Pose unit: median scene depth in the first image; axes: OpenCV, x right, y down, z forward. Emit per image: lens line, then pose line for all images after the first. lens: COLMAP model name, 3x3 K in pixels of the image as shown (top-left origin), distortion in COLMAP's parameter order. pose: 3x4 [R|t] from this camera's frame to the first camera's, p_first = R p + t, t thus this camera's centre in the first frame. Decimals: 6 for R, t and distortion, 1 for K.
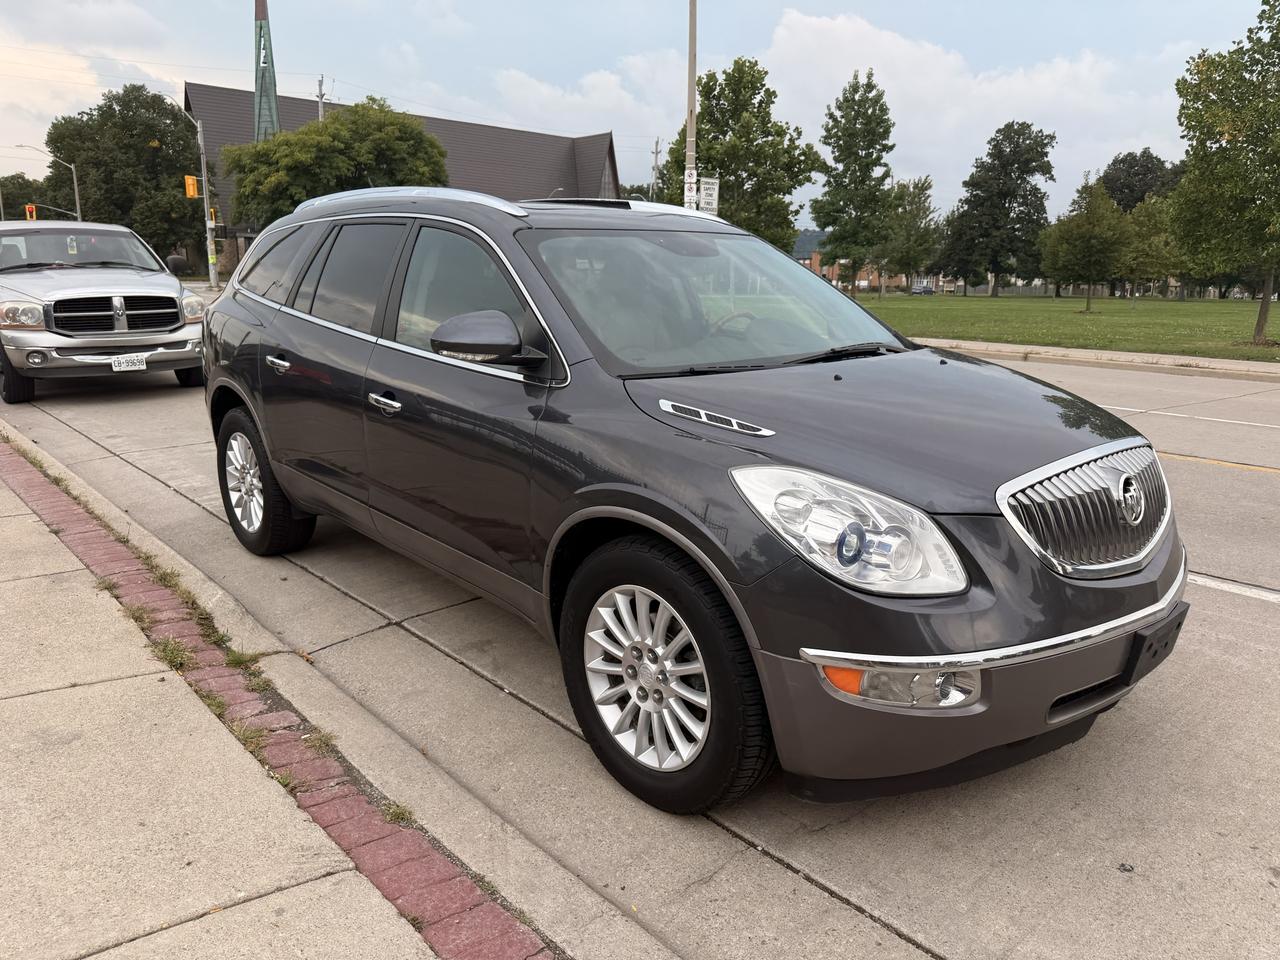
lens RADIAL K [[921.4, 0, 643.4], [0, 921.4, 481.4], [0, 0, 1]] dist [0.004583, -0.011847]
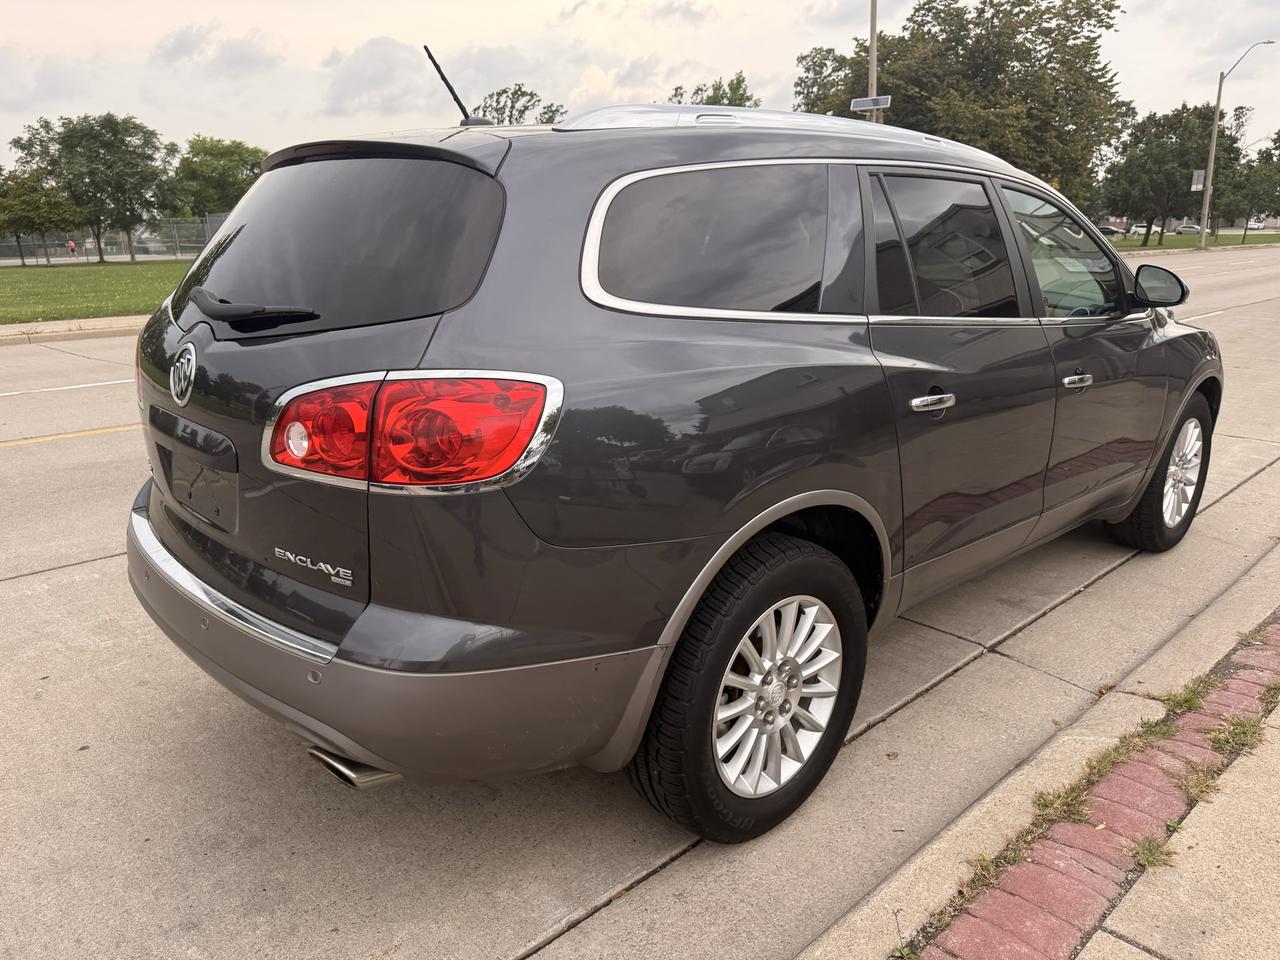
lens RADIAL K [[919.8, 0, 640.4], [0, 919.8, 475.3], [0, 0, 1]] dist [0.010044, -0.015951]
pose [[-0.021829, -0.277549, 0.960464, -0.439976], [0.237710, 0.931701, 0.274640, -0.133708], [-0.971091, 0.234307, 0.045638, 0.516318]]
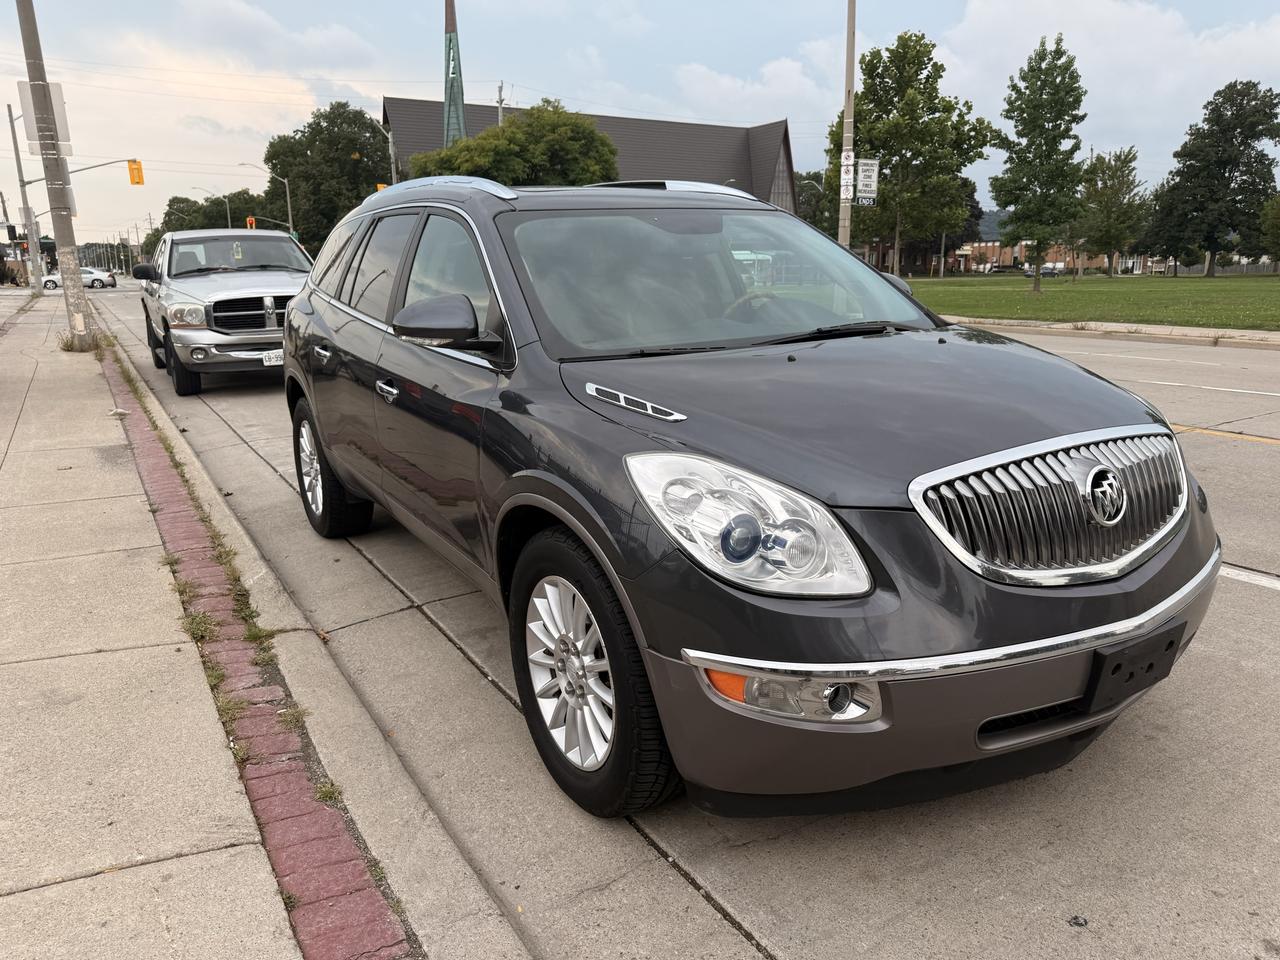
lens RADIAL K [[918.8, 0, 641.1], [0, 918.8, 486.1], [0, 0, 1]] dist [0.011378, -0.020023]
pose [[0.981364, 0.015278, -0.191549, 0.069984], [-0.012820, 0.999819, 0.014063, 0.001160], [0.191729, -0.011345, 0.981382, 0.020048]]
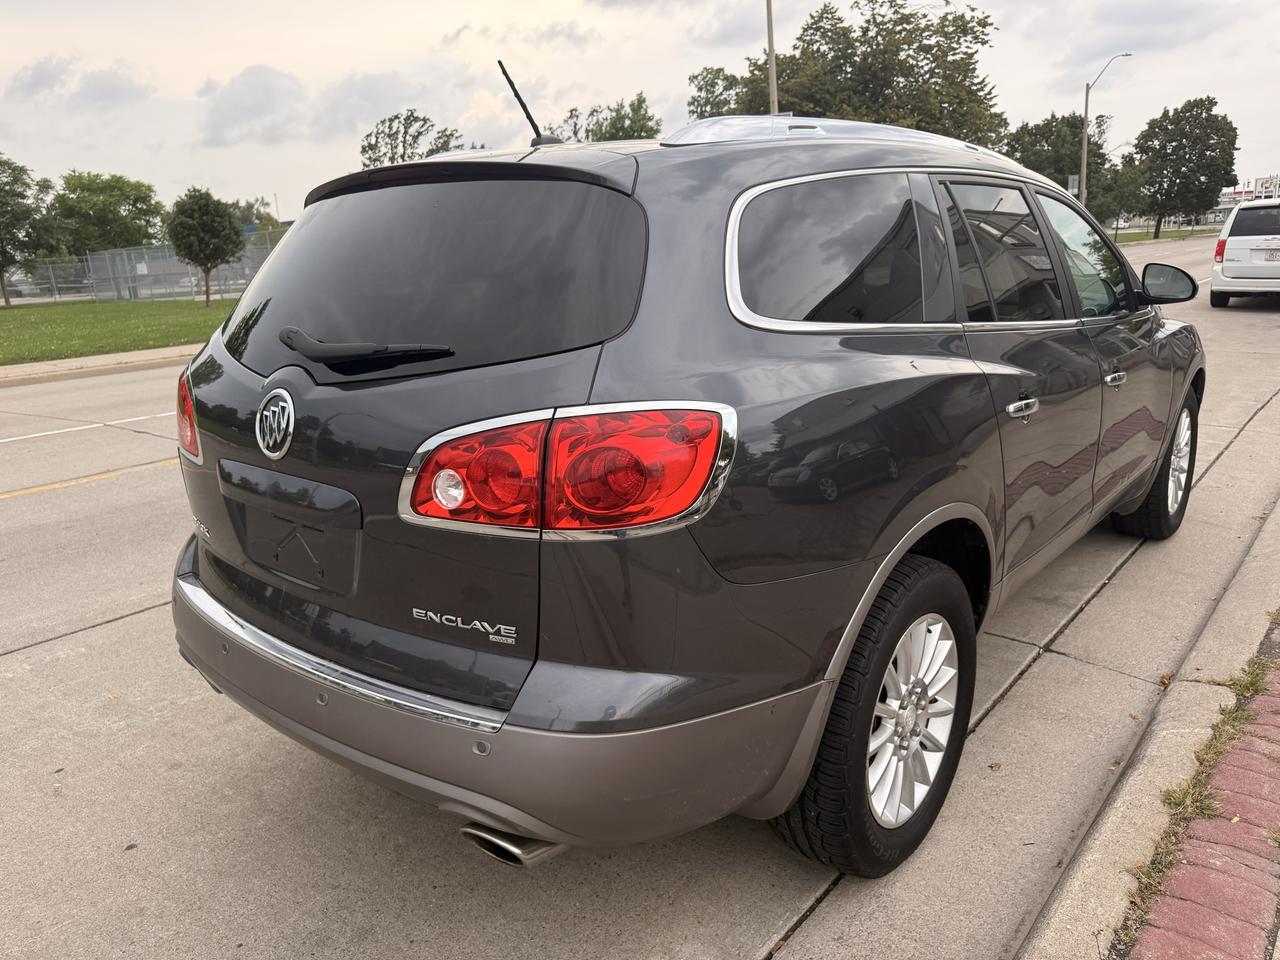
lens RADIAL K [[920.3, 0, 651.5], [0, 920.3, 473.9], [0, 0, 1]] dist [0.002582, -0.007501]
pose [[-0.141234, -0.251956, 0.957377, -0.423322], [0.268970, 0.920927, 0.282042, -0.146359], [-0.952737, 0.297340, -0.062297, 0.566312]]
